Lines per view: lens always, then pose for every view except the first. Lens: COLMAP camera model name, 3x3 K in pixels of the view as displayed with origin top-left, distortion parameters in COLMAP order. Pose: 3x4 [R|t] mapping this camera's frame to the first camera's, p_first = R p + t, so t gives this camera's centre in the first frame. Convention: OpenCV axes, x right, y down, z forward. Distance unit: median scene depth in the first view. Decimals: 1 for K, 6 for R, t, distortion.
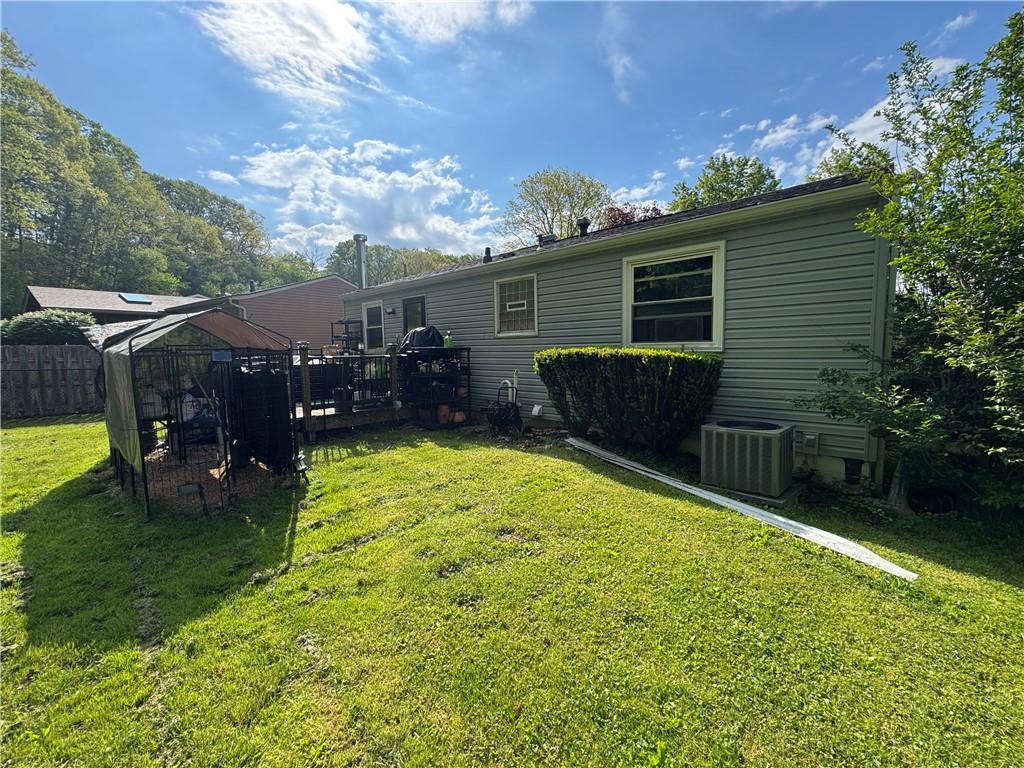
lens RADIAL K [[414.4, 0, 512.0], [0, 414.4, 384.0], [0, 0, 1]] dist [0.064257, -0.050368]
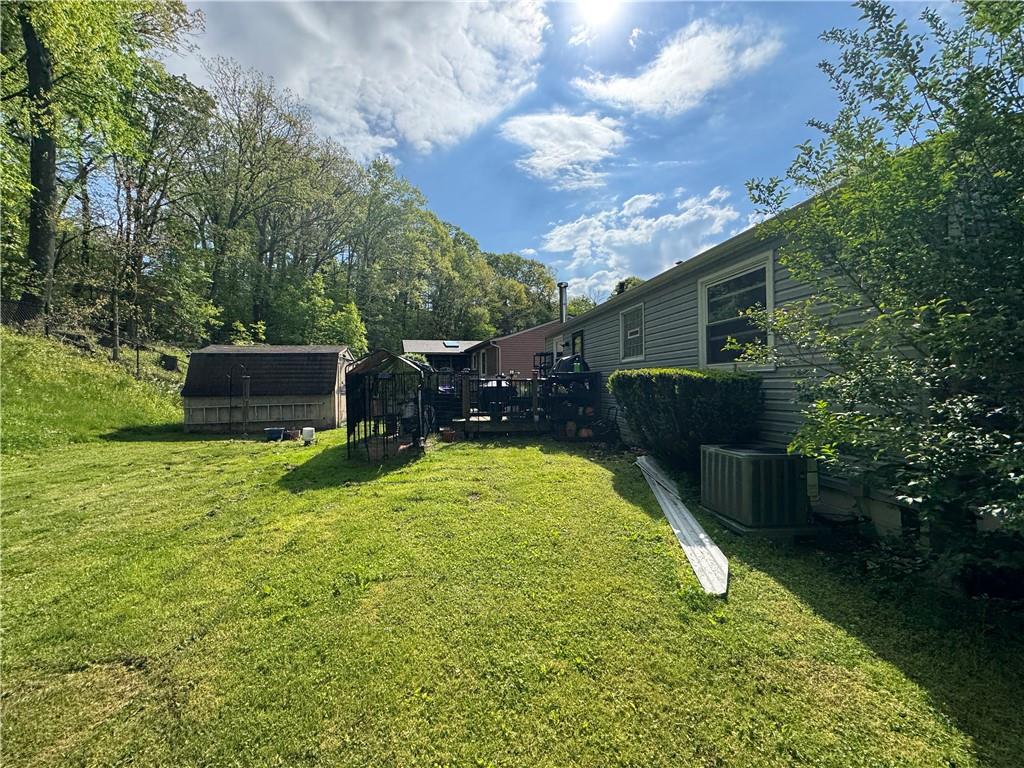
lens RADIAL K [[409.7, 0, 512.0], [0, 409.7, 384.0], [0, 0, 1]] dist [0.000564, 0.000236]
pose [[0.791619, 0.014014, -0.610855, 0.197094], [-0.064911, 0.996008, -0.061269, 0.013554], [0.607558, 0.088153, 0.789369, -0.007948]]
